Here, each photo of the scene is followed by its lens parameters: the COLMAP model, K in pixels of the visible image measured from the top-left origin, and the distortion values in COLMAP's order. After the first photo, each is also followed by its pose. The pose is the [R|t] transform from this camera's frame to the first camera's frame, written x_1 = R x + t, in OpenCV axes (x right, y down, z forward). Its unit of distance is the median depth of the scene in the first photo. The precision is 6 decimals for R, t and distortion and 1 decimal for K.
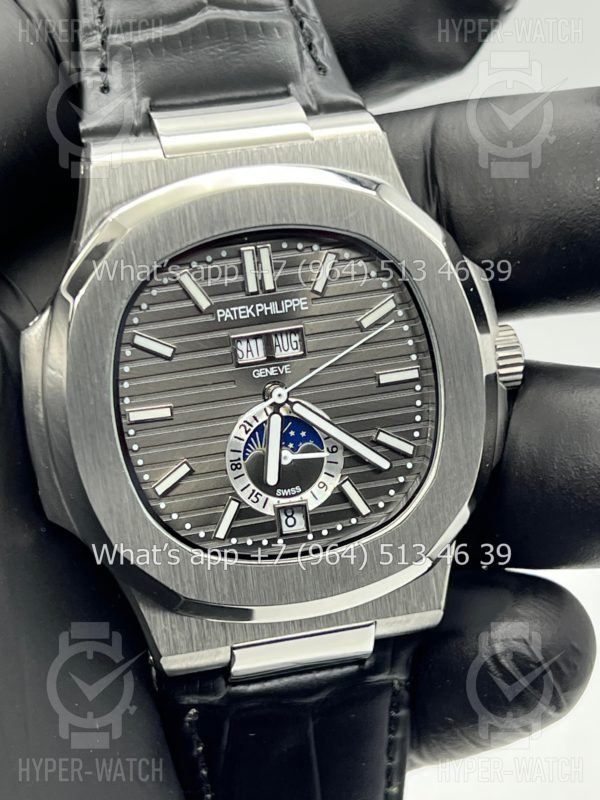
lens RADIAL K [[1791.7, 0, 277.5], [0, 1791.7, 393.6], [0, 0, 1]] dist [0.226271, 0.000000]
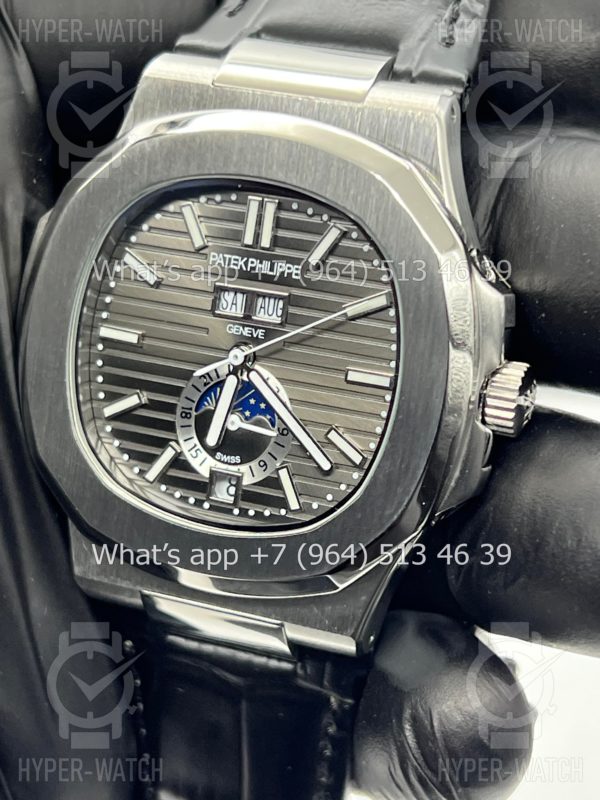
lens RADIAL K [[1791.7, 0, 301.5], [0, 1791.7, 398.6], [0, 0, 1]] dist [0.226271, 0.000000]
pose [[0.829942, 0.309687, -0.463994, 0.467659], [-0.291276, 0.949939, 0.113022, -0.093496], [0.475768, 0.041349, 0.878599, 0.185443]]
